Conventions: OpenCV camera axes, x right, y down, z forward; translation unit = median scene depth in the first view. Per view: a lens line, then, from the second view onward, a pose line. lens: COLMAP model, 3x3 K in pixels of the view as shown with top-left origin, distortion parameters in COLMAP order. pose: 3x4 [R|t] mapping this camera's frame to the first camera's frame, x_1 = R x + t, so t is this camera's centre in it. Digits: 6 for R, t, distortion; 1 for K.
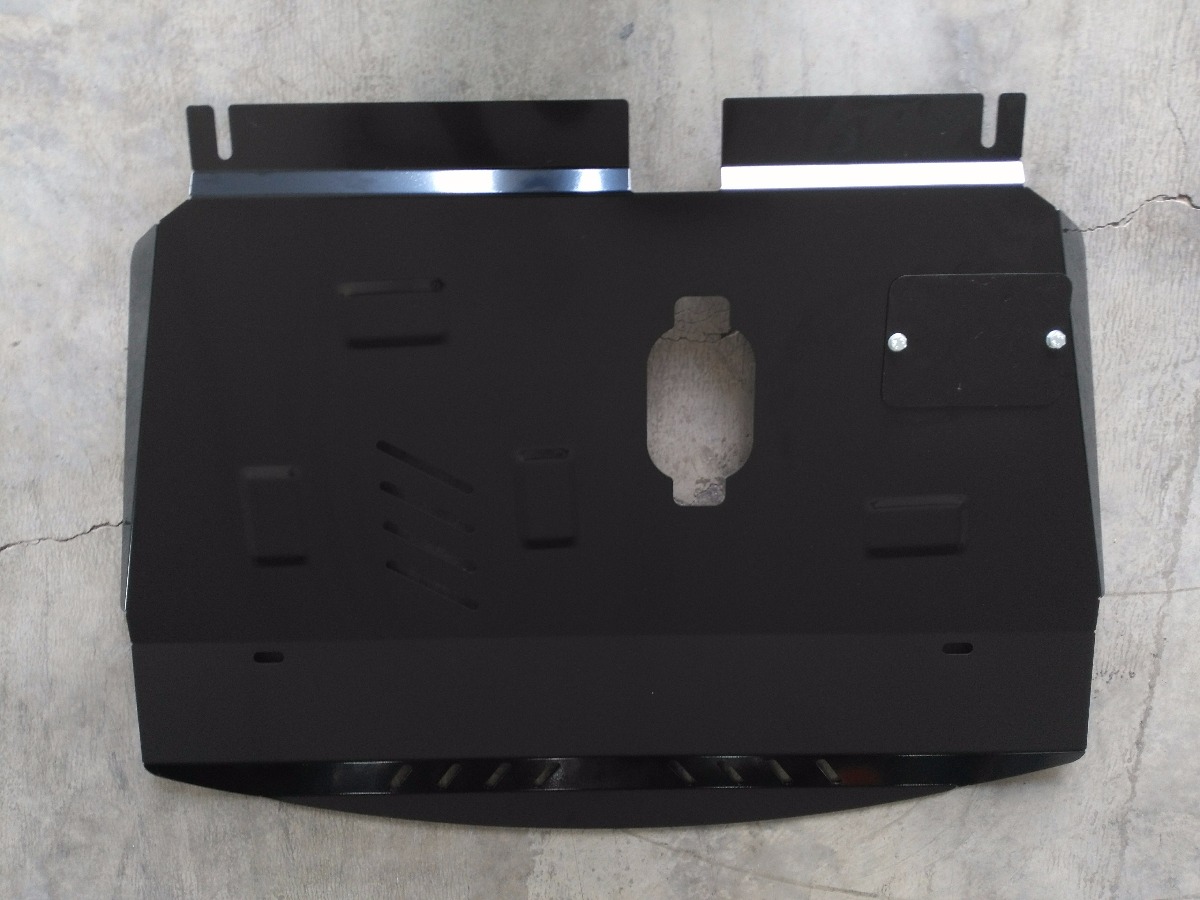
lens RADIAL K [[984.2, 0, 608.8], [0, 984.2, 453.6], [0, 0, 1]] dist [-0.003764, -0.012328]
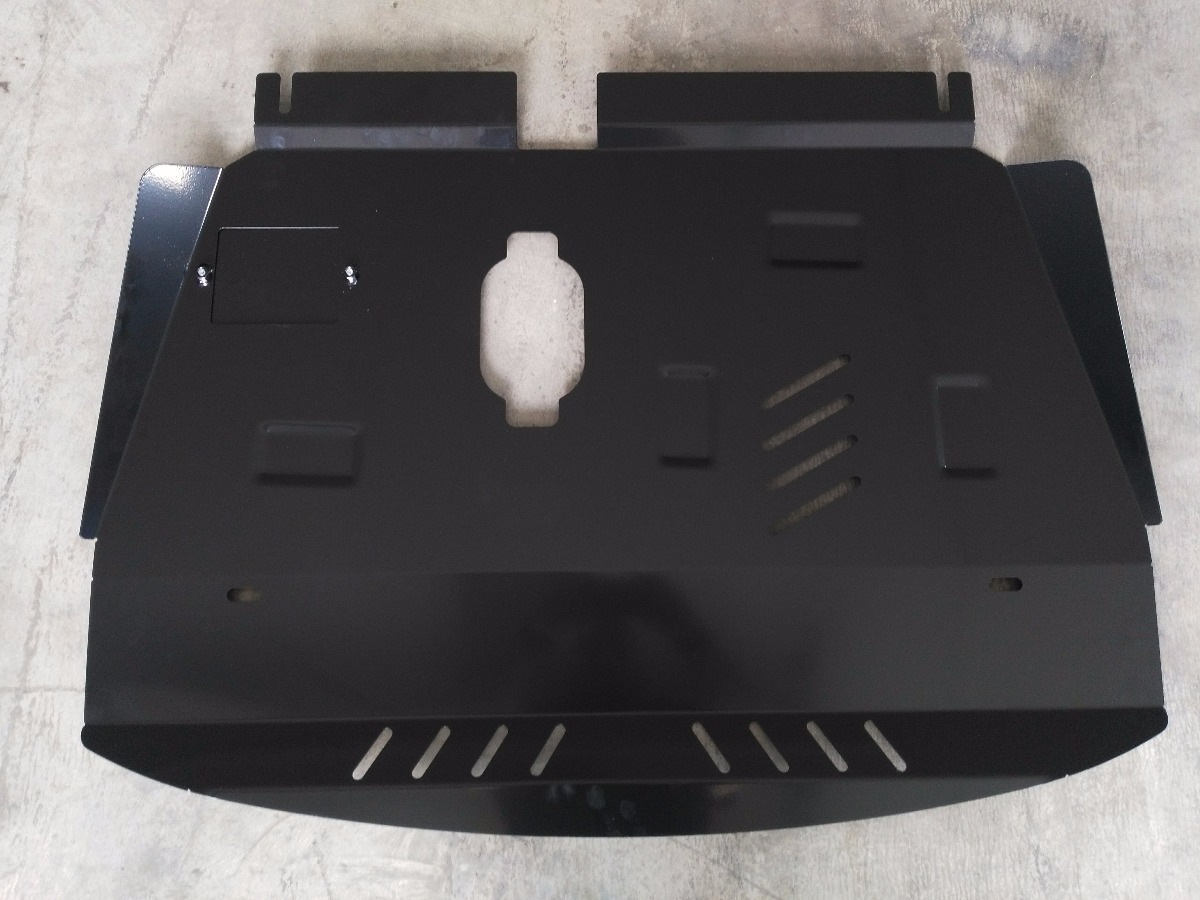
lens RADIAL K [[984.2, 0, 598.2], [0, 984.2, 449.1], [0, 0, 1]] dist [-0.003764, -0.012328]
pose [[-0.999865, -0.014234, -0.008224, 0.046041], [0.013923, -0.999229, 0.036715, 0.722696], [-0.008740, 0.036596, 0.999292, 0.193331]]
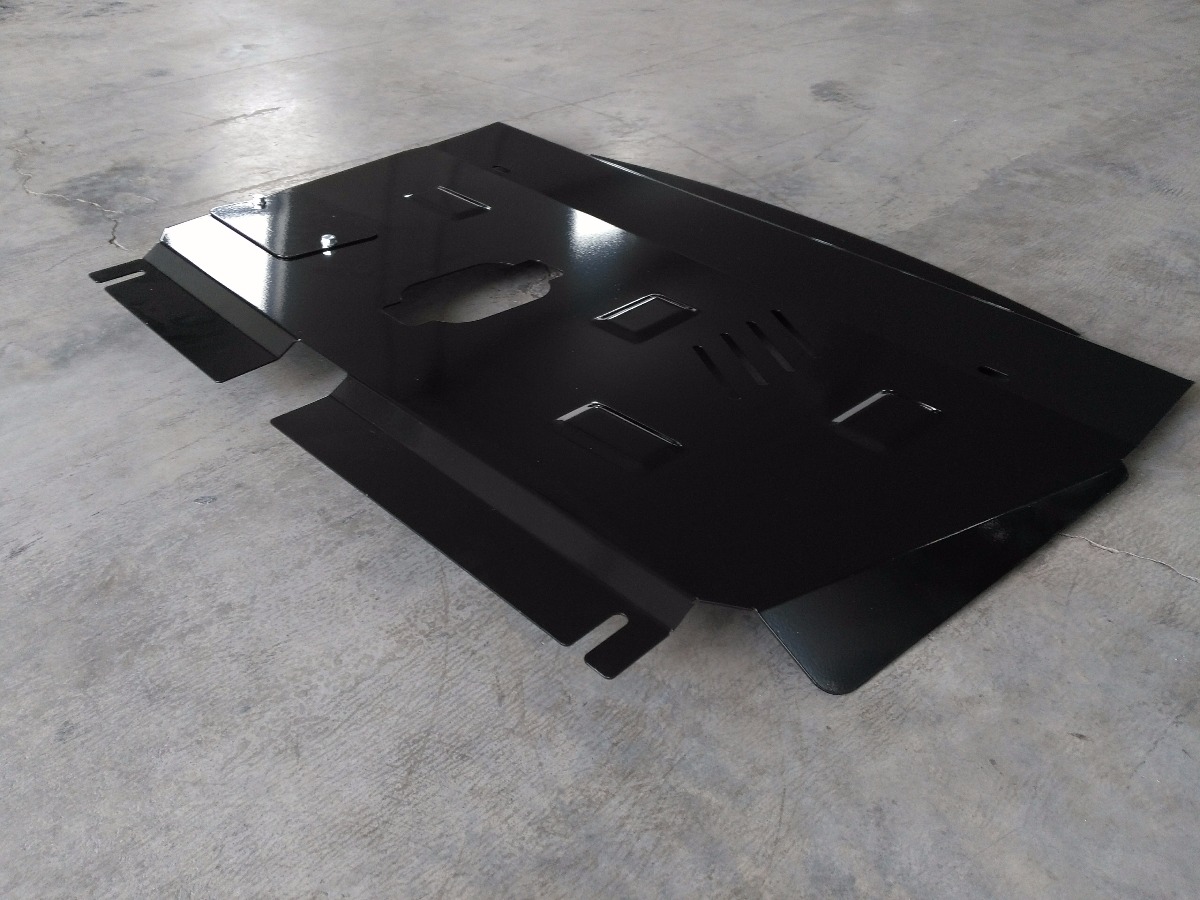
lens RADIAL K [[984.2, 0, 594.2], [0, 984.2, 449.5], [0, 0, 1]] dist [-0.003764, -0.012328]
pose [[-0.696528, -0.442328, 0.564973, -0.656412], [0.705234, -0.567165, 0.425405, -0.499426], [0.132264, 0.694745, 0.706991, 0.365819]]
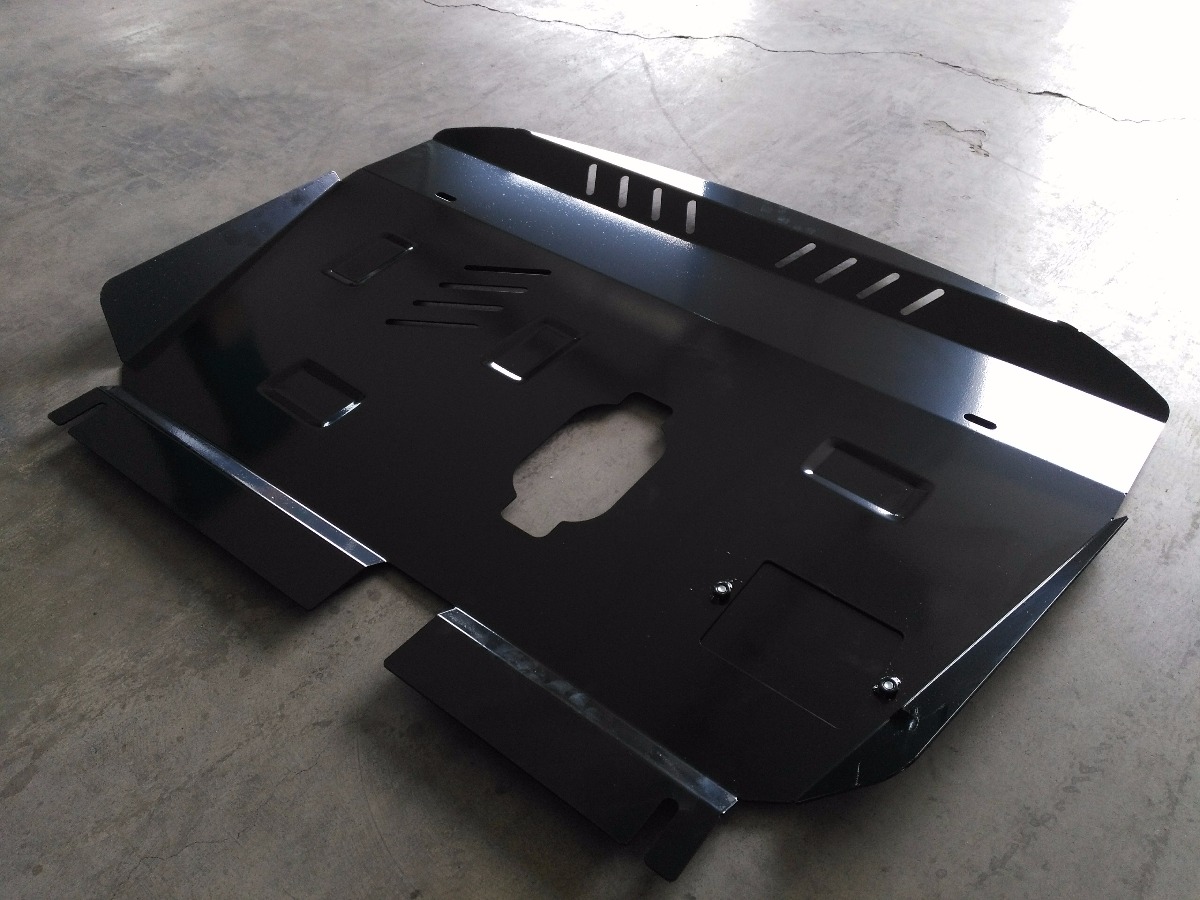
lens RADIAL K [[984.2, 0, 600.3], [0, 984.2, 449.8], [0, 0, 1]] dist [-0.003764, -0.012328]
pose [[0.772175, 0.432806, -0.465215, 0.562797], [-0.627100, 0.401065, -0.667751, 1.525965], [-0.102425, 0.807357, 0.581105, 0.649196]]
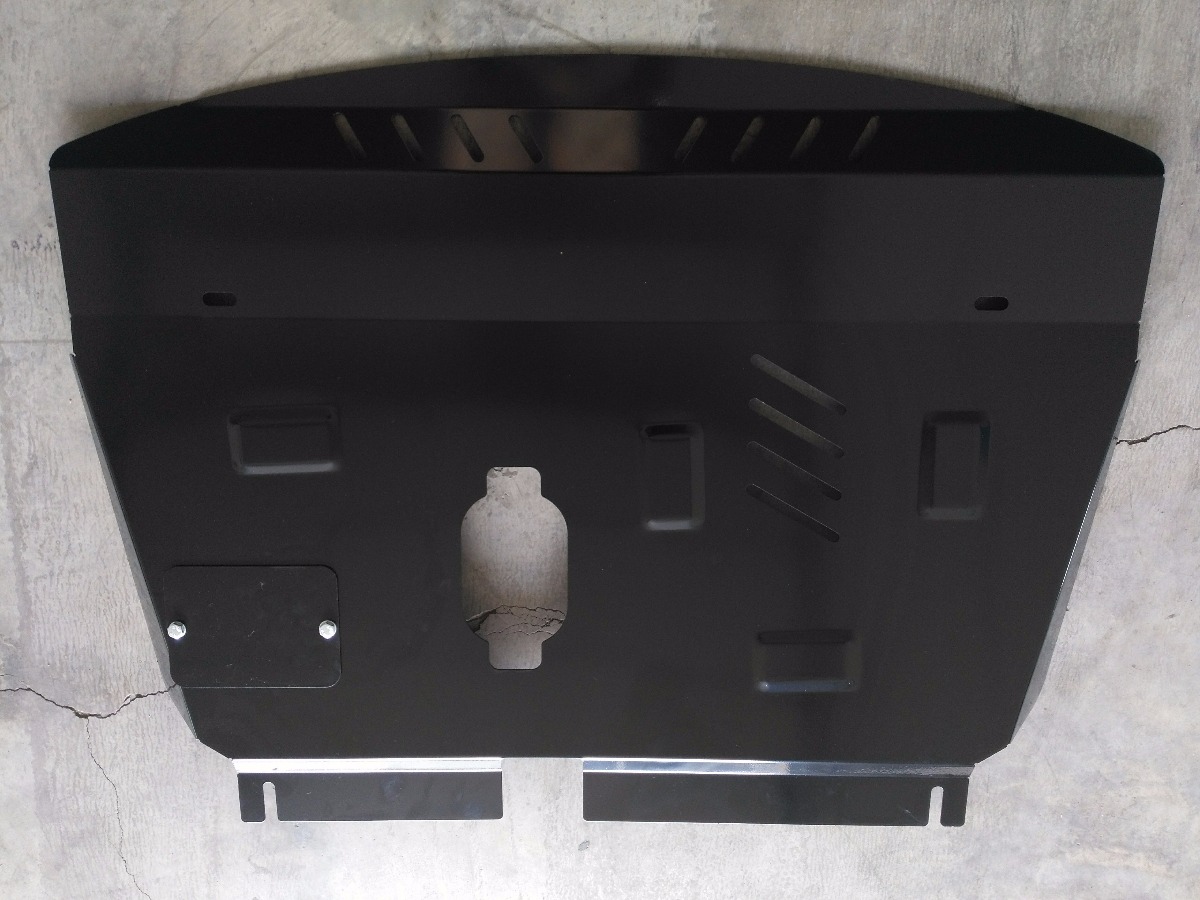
lens RADIAL K [[984.2, 0, 603.0], [0, 984.2, 445.6], [0, 0, 1]] dist [-0.003764, -0.012328]
pose [[-0.999827, -0.017420, -0.006551, 0.010812], [0.018491, -0.889968, -0.455648, 0.509727], [0.002107, -0.455690, 0.890136, 0.149814]]
